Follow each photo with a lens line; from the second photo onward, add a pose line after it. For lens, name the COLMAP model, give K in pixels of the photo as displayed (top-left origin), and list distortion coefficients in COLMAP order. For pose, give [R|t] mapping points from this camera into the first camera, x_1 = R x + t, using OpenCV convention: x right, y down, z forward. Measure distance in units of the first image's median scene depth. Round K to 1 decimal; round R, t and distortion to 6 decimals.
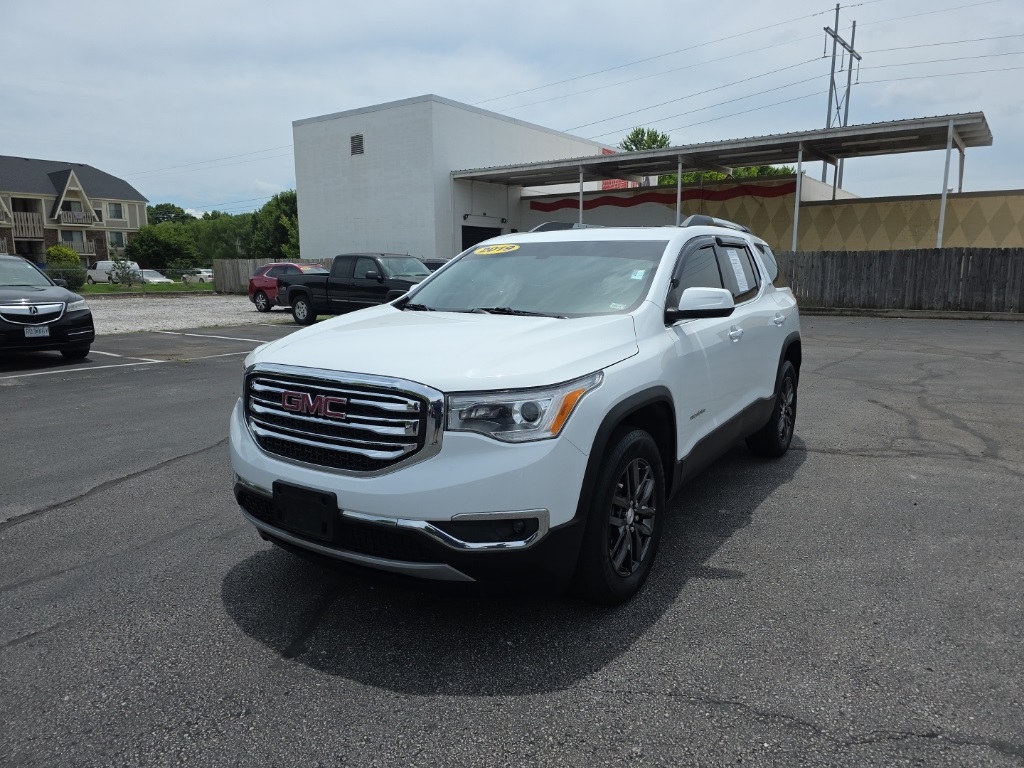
lens RADIAL K [[696.7, 0, 518.3], [0, 696.7, 382.9], [0, 0, 1]] dist [0.053329, -0.055825]
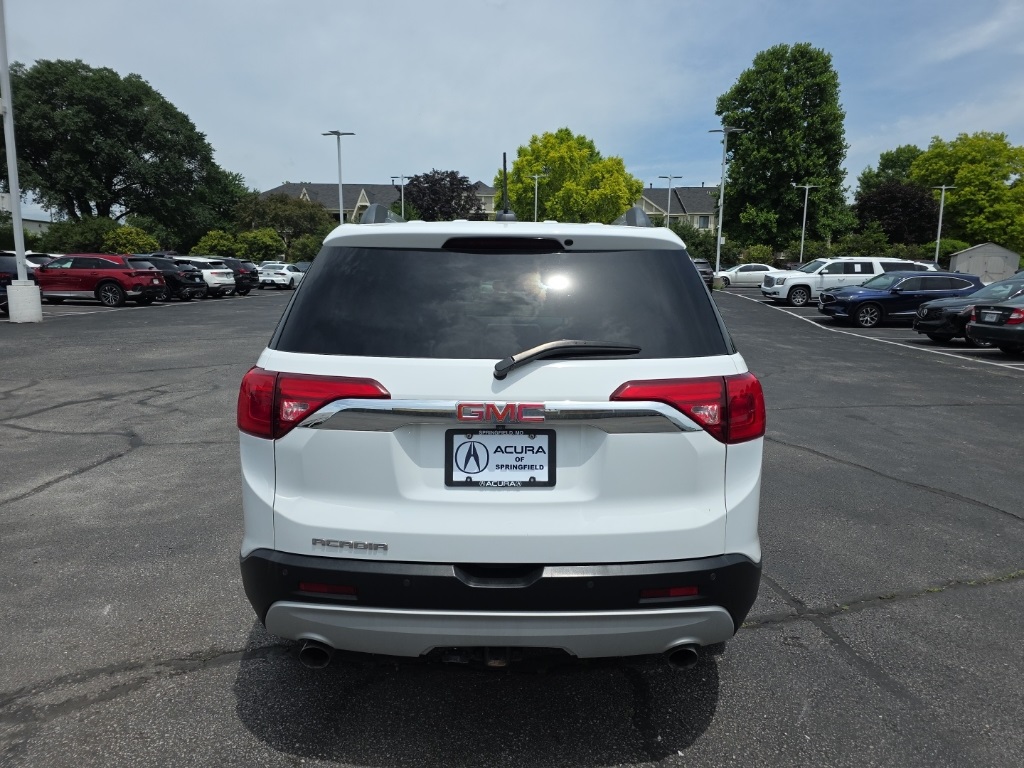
lens RADIAL K [[696.7, 0, 512.7], [0, 696.7, 386.0], [0, 0, 1]] dist [0.053329, -0.055825]
pose [[-0.849193, 0.070701, -0.523329, 0.122779], [-0.095850, 0.953901, 0.284404, -0.061783], [0.519312, 0.291675, -0.803269, 0.358642]]
